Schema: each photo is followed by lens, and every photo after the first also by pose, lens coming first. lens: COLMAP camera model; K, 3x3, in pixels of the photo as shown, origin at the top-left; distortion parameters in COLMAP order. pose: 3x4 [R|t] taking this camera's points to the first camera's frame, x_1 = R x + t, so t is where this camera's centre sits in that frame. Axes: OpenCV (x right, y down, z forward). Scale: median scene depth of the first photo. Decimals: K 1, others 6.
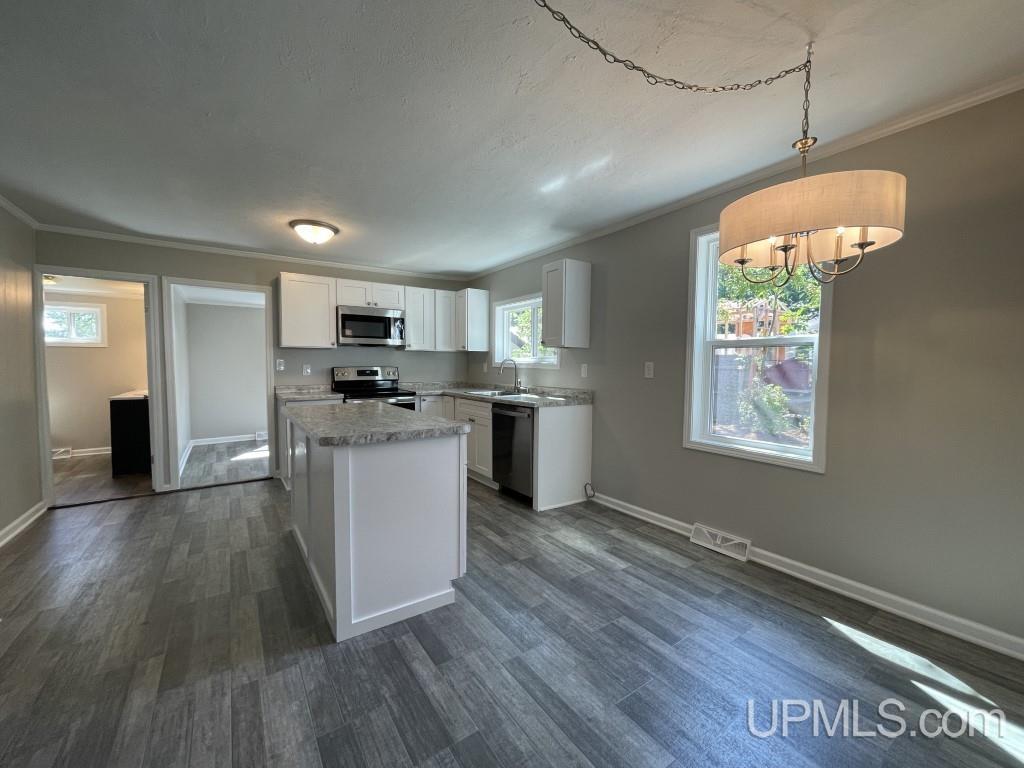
lens RADIAL K [[412.7, 0, 509.1], [0, 412.7, 386.0], [0, 0, 1]] dist [-0.002473, 0.000158]
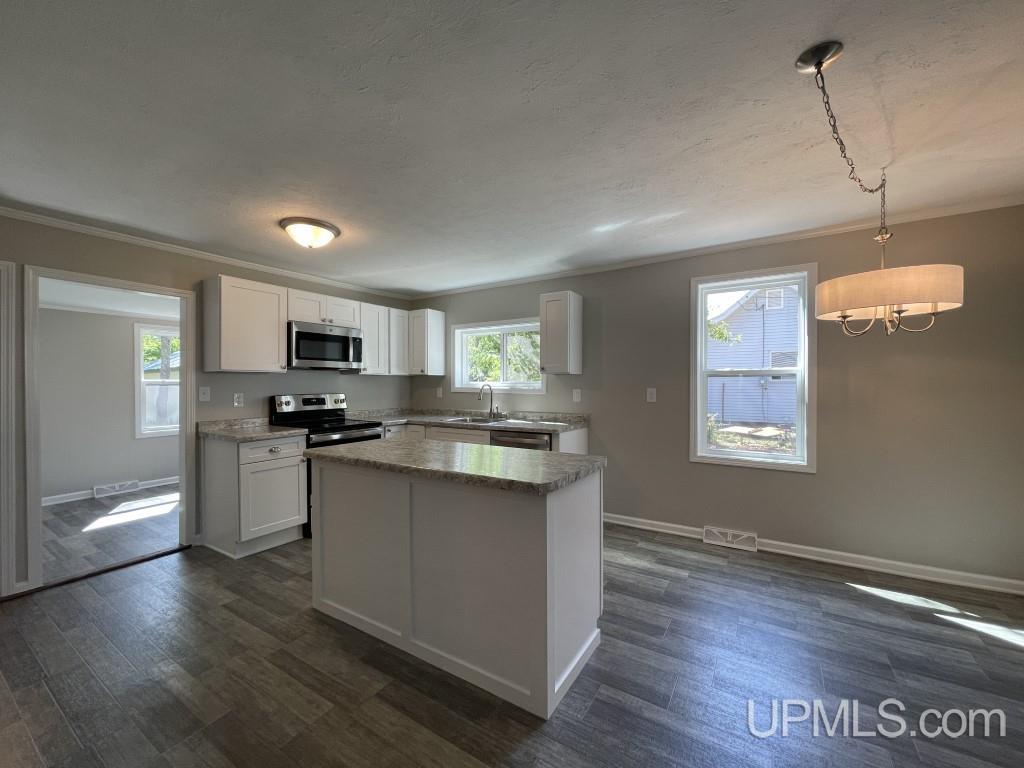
lens RADIAL K [[412.7, 0, 509.1], [0, 412.7, 386.0], [0, 0, 1]] dist [-0.002473, 0.000158]
pose [[0.920089, -0.008744, 0.391613, -0.490590], [0.026450, 0.998856, -0.039841, -0.030678], [-0.390816, 0.047015, 0.919267, 0.116620]]
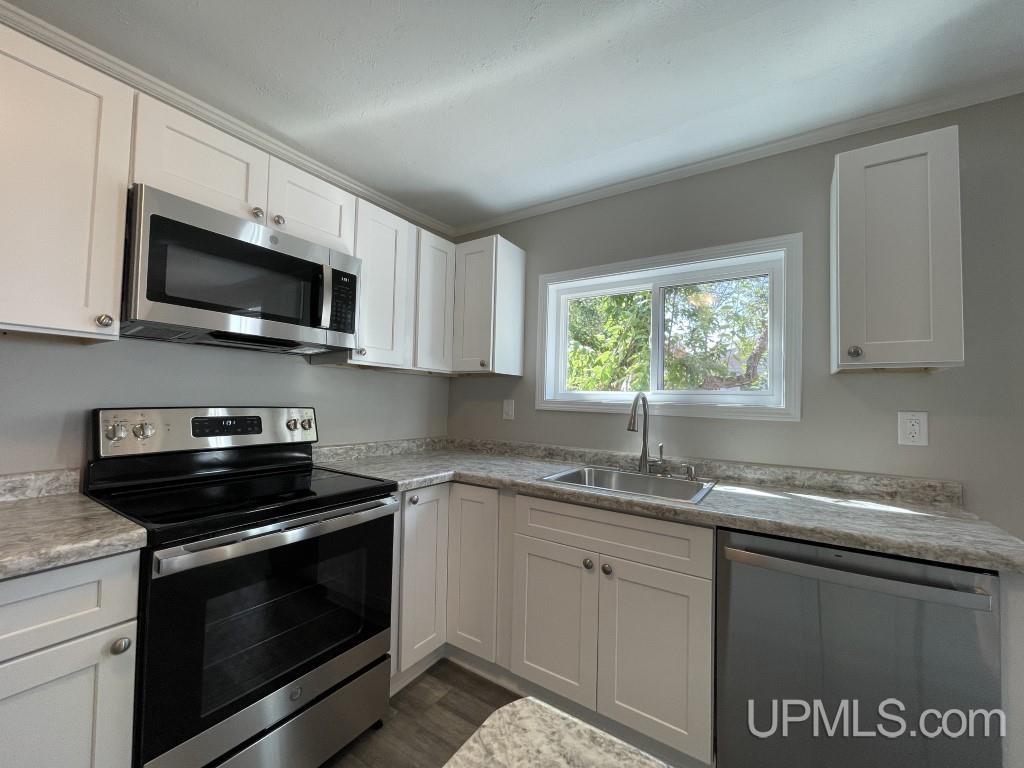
lens RADIAL K [[412.7, 0, 509.1], [0, 412.7, 386.0], [0, 0, 1]] dist [-0.002473, 0.000158]
pose [[0.924593, 0.030036, 0.379770, -0.418452], [-0.000212, 0.996927, -0.078331, -0.060064], [-0.380956, 0.072344, 0.921759, 0.971325]]
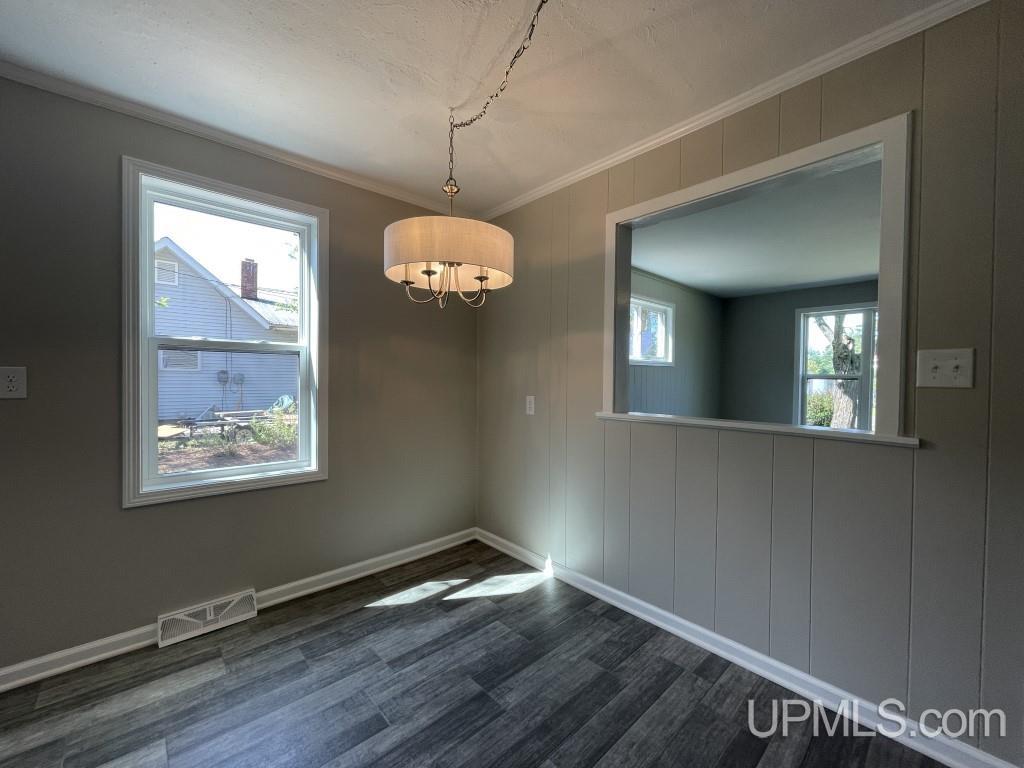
lens RADIAL K [[412.7, 0, 509.1], [0, 412.7, 386.0], [0, 0, 1]] dist [-0.002473, 0.000158]
pose [[-0.133033, -0.024274, 0.990814, -0.243389], [0.040719, 0.998722, 0.029935, -0.025653], [-0.990275, 0.044327, -0.131875, 0.500918]]
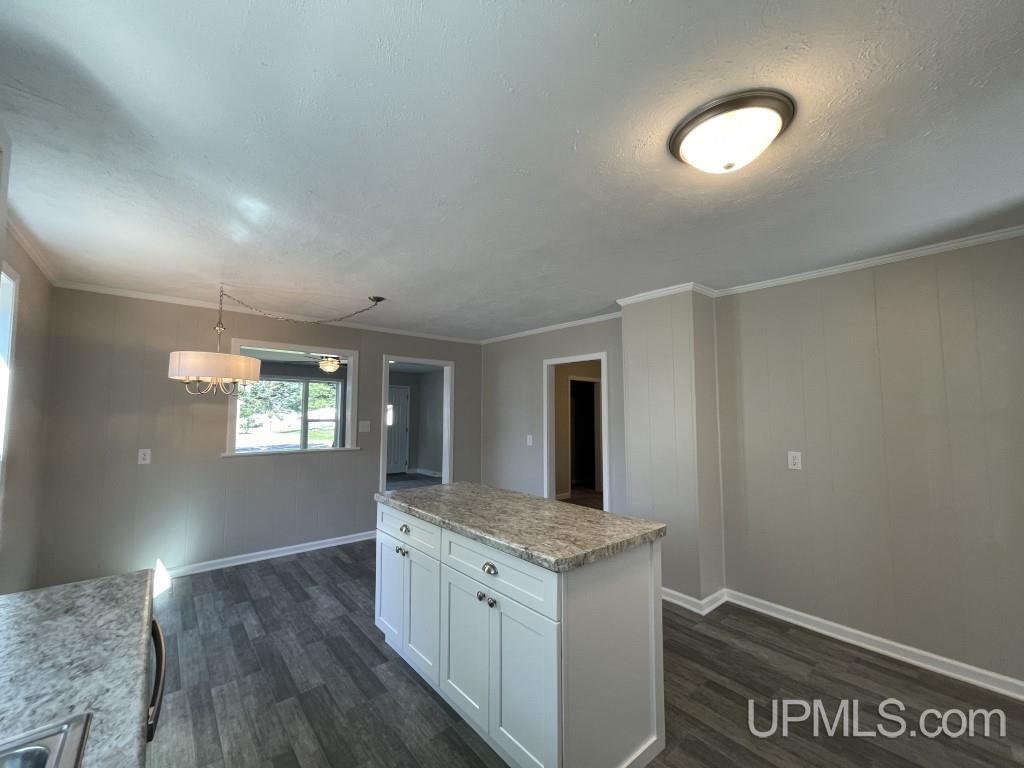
lens RADIAL K [[412.7, 0, 509.1], [0, 412.7, 386.0], [0, 0, 1]] dist [-0.002473, 0.000158]
pose [[-0.994805, -0.012311, -0.101048, -0.250072], [-0.010464, 0.999769, -0.018789, -0.137522], [0.101255, -0.017634, -0.994704, 1.559946]]
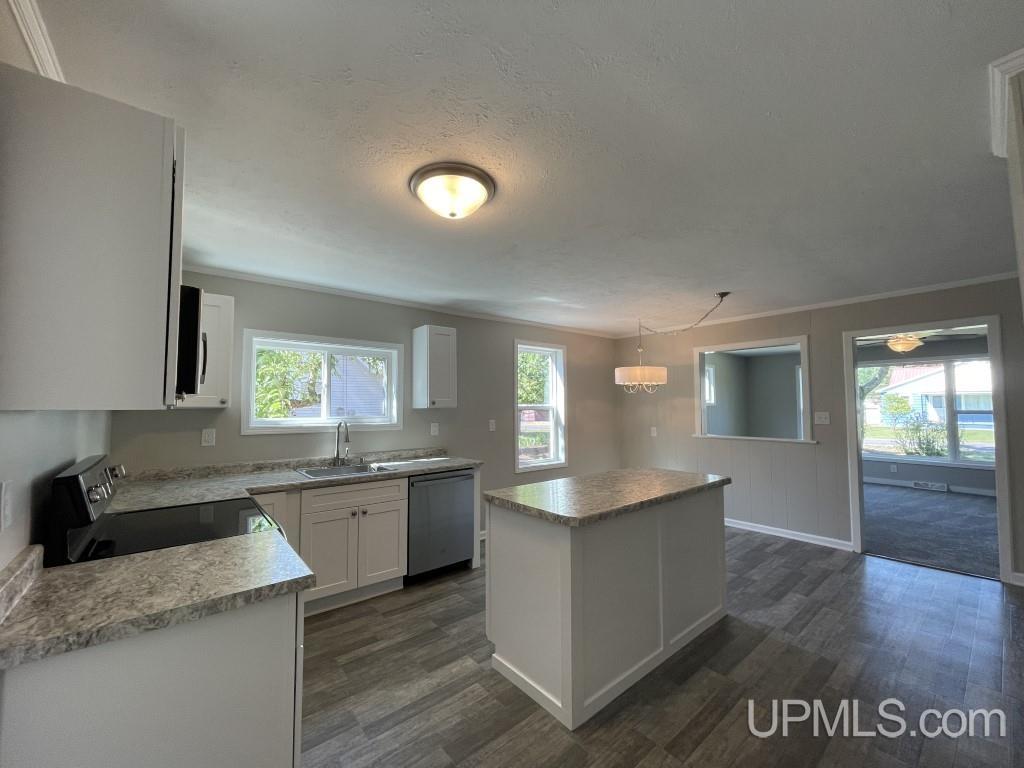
lens RADIAL K [[412.7, 0, 509.1], [0, 412.7, 386.0], [0, 0, 1]] dist [-0.002473, 0.000158]
pose [[-0.088531, 0.042721, 0.995157, -1.127330], [0.055302, 0.997750, -0.037912, -0.122489], [-0.994537, 0.051678, -0.090695, 1.125001]]
